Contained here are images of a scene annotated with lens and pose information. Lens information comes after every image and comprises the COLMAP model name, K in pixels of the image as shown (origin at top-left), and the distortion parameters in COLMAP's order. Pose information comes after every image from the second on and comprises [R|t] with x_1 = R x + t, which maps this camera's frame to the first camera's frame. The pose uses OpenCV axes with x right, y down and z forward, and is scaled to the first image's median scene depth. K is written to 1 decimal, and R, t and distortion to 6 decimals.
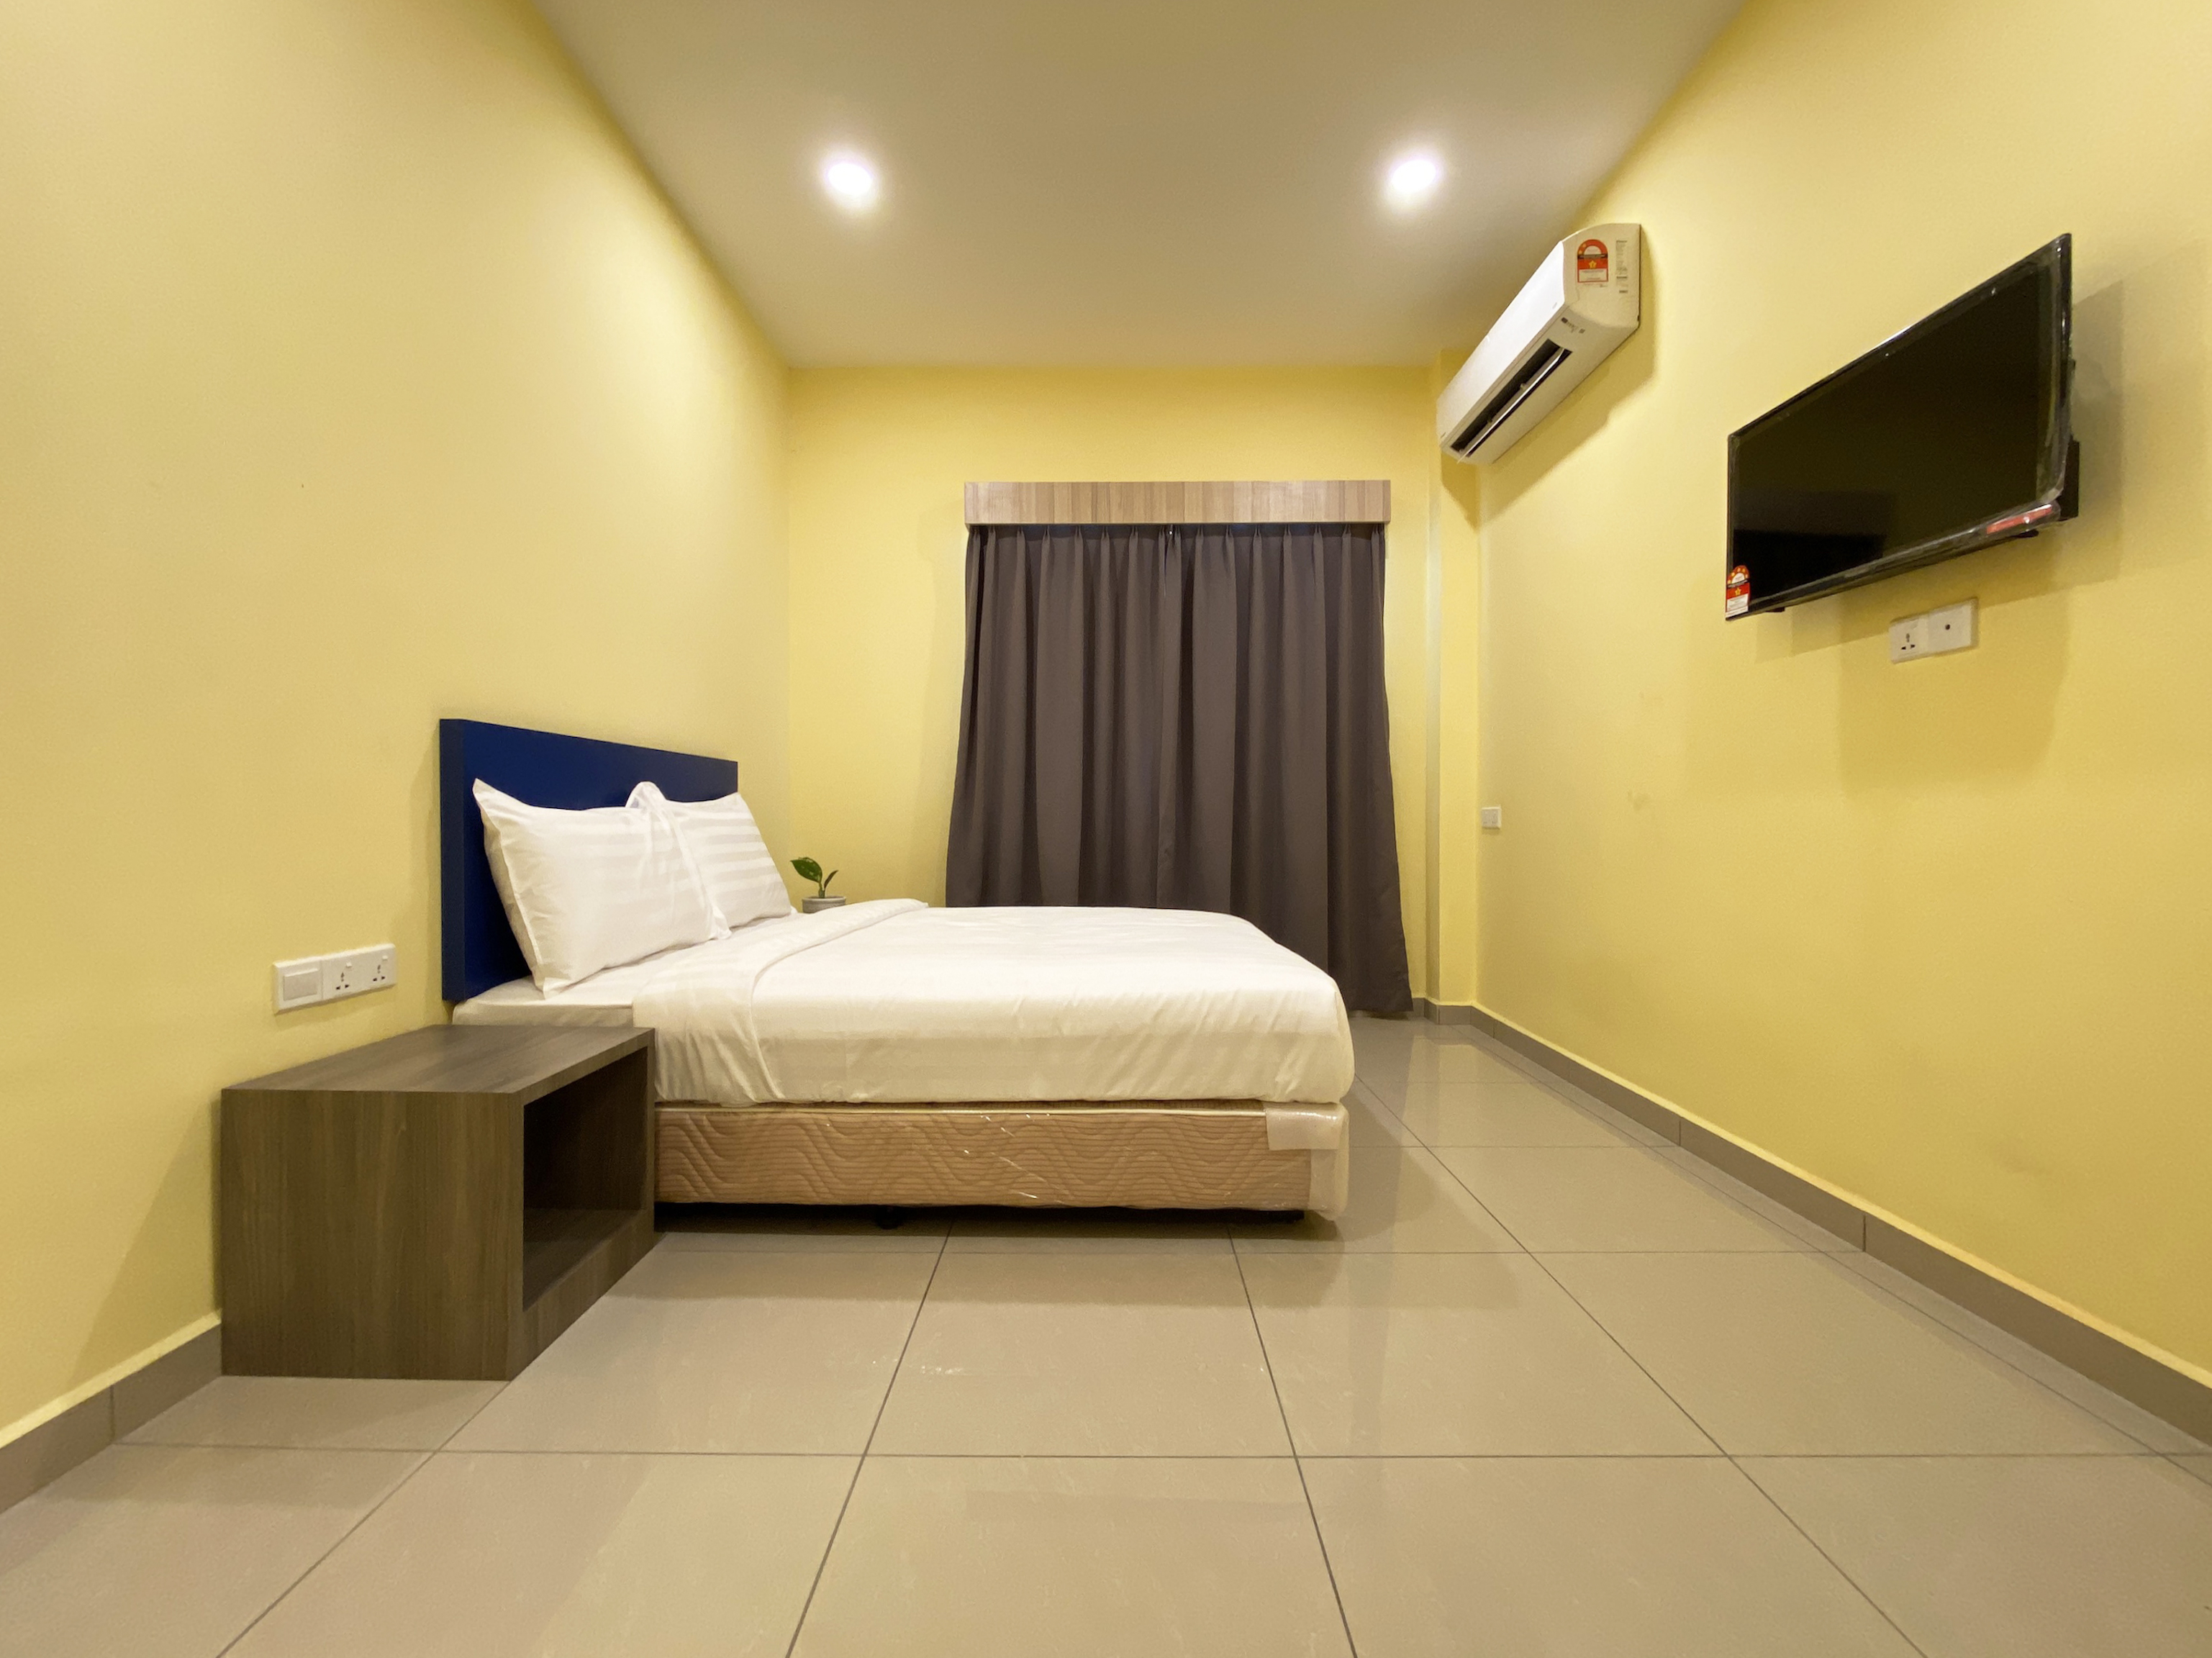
lens RADIAL K [[892.5, 0, 1118.8], [0, 892.5, 822.9], [0, 0, 1]] dist [0.000265, -0.000421]
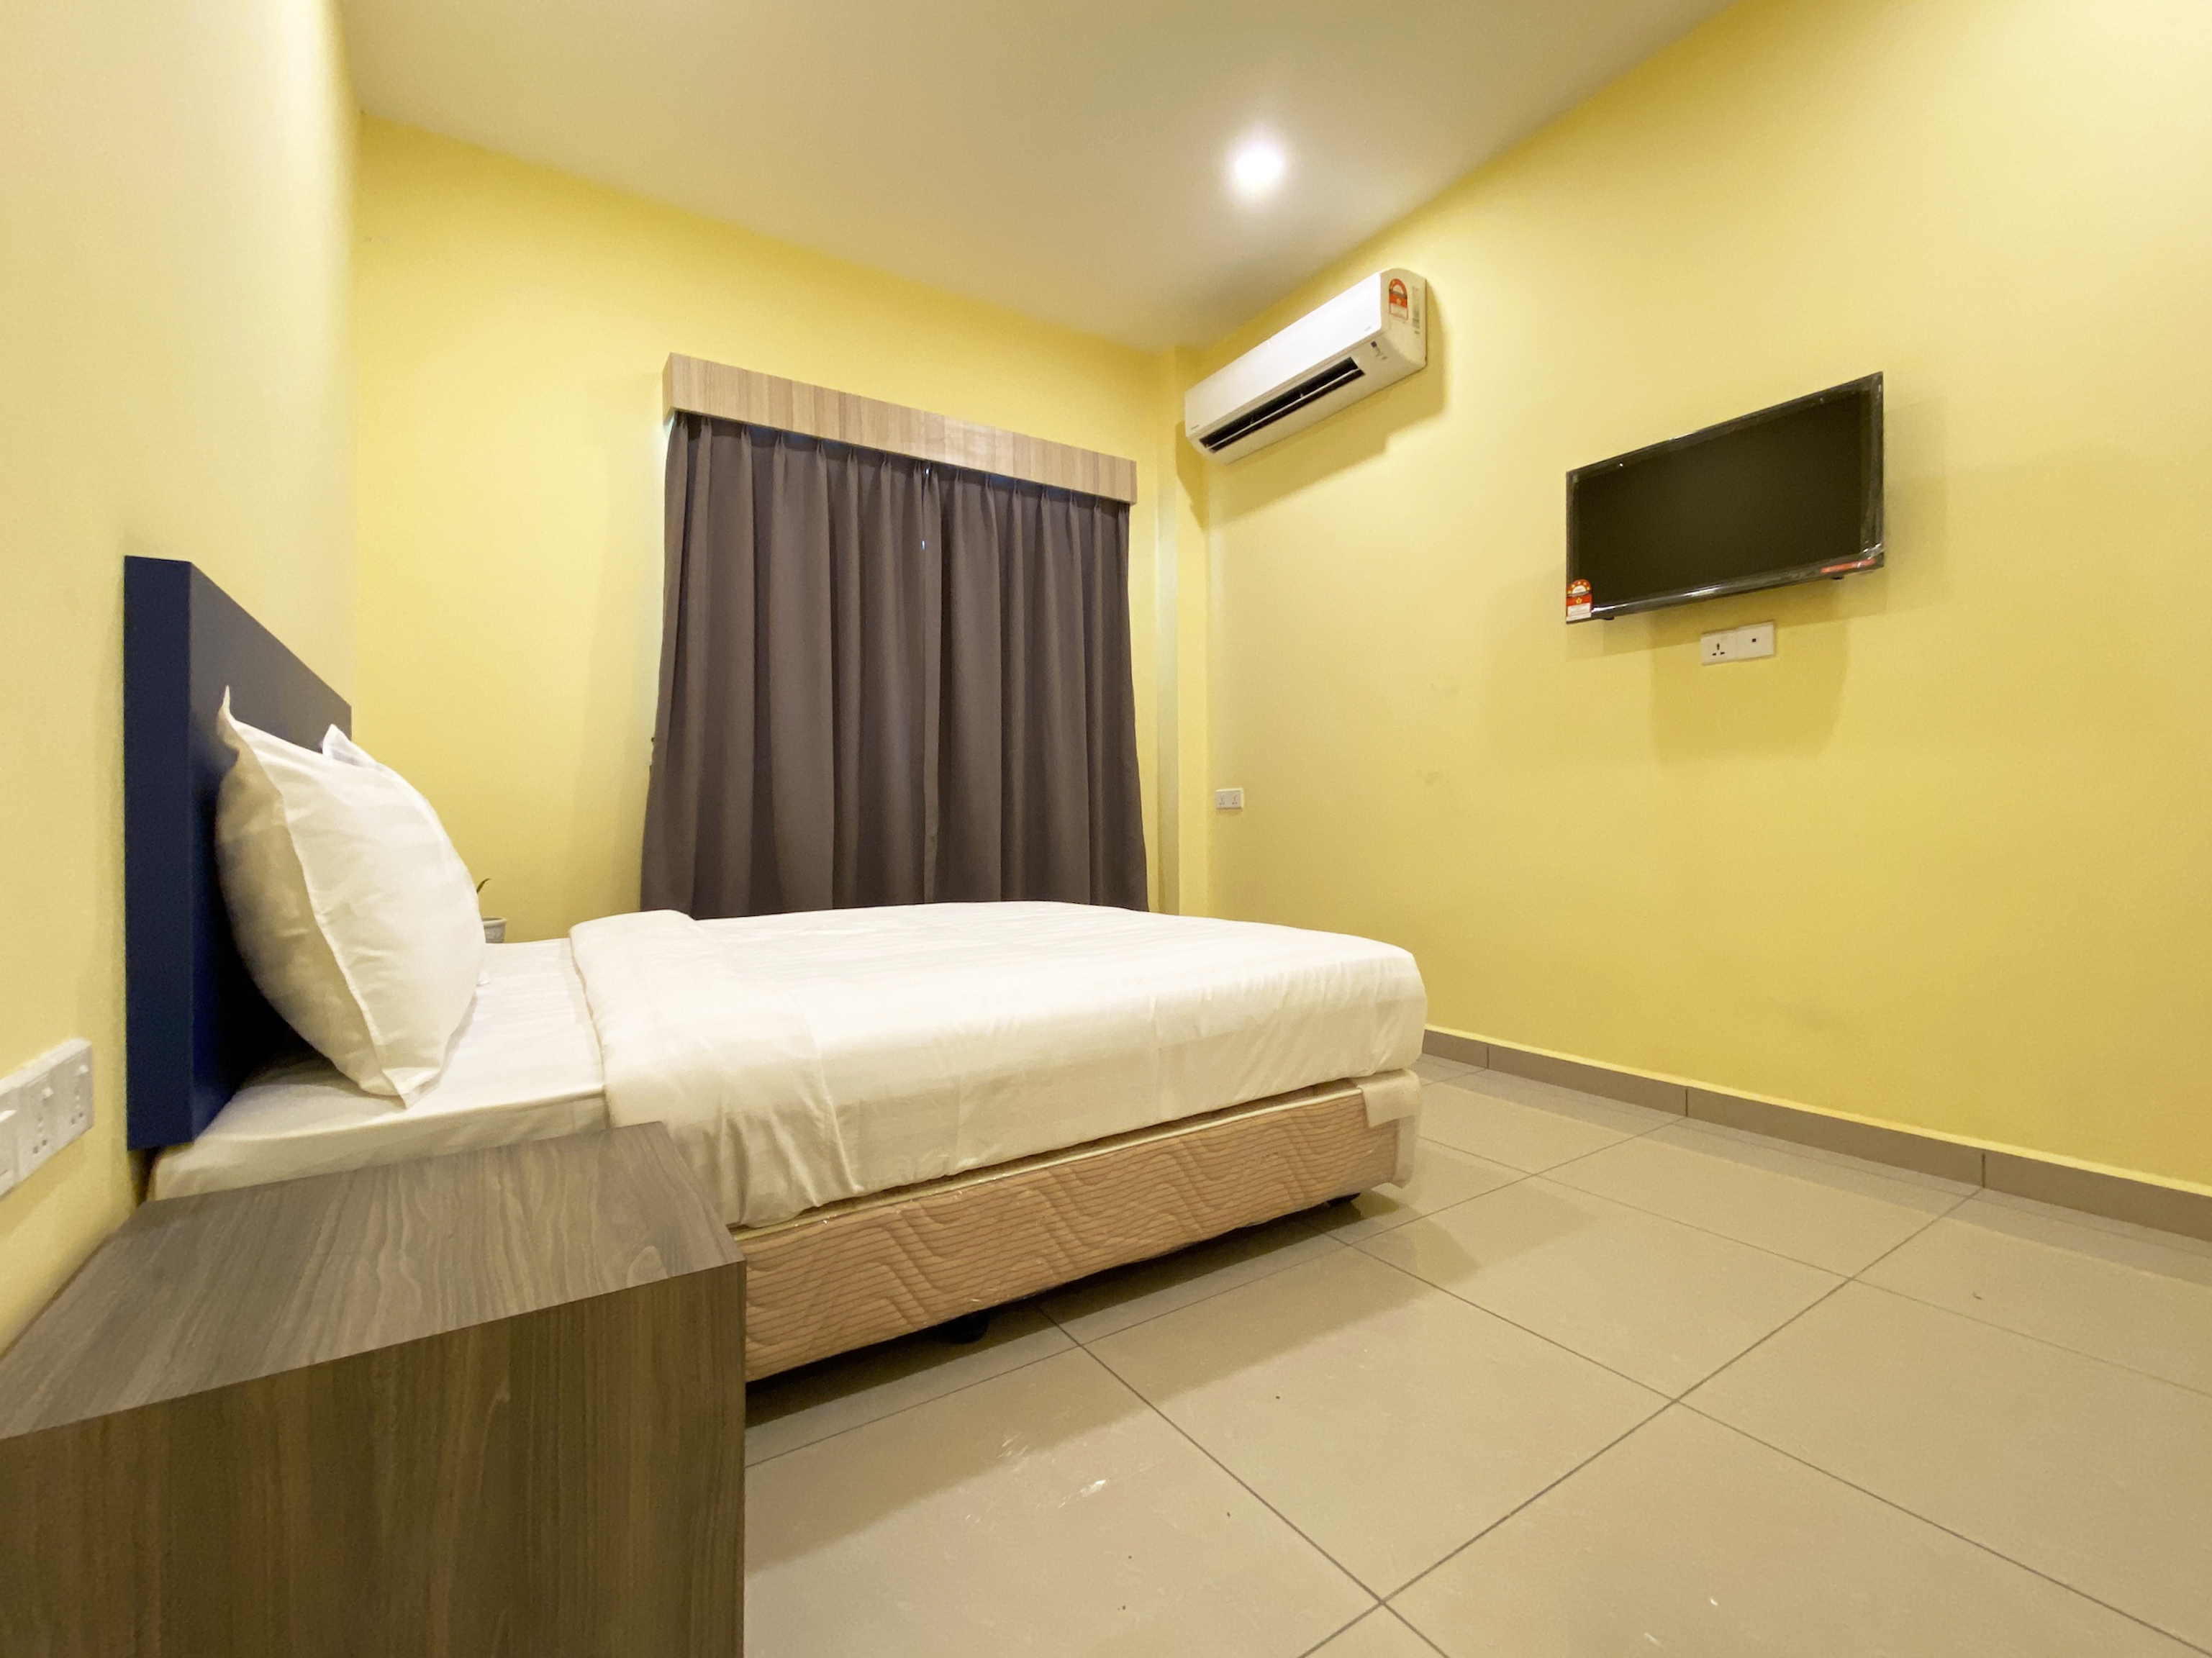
lens RADIAL K [[933.8, 0, 1113.9], [0, 933.8, 811.4], [0, 0, 1]] dist [0.001673, -0.000137]
pose [[0.838046, -0.009590, 0.545515, -0.573931], [0.016970, 0.999820, -0.008494, 0.031821], [-0.545335, 0.016376, 0.838058, 0.293785]]
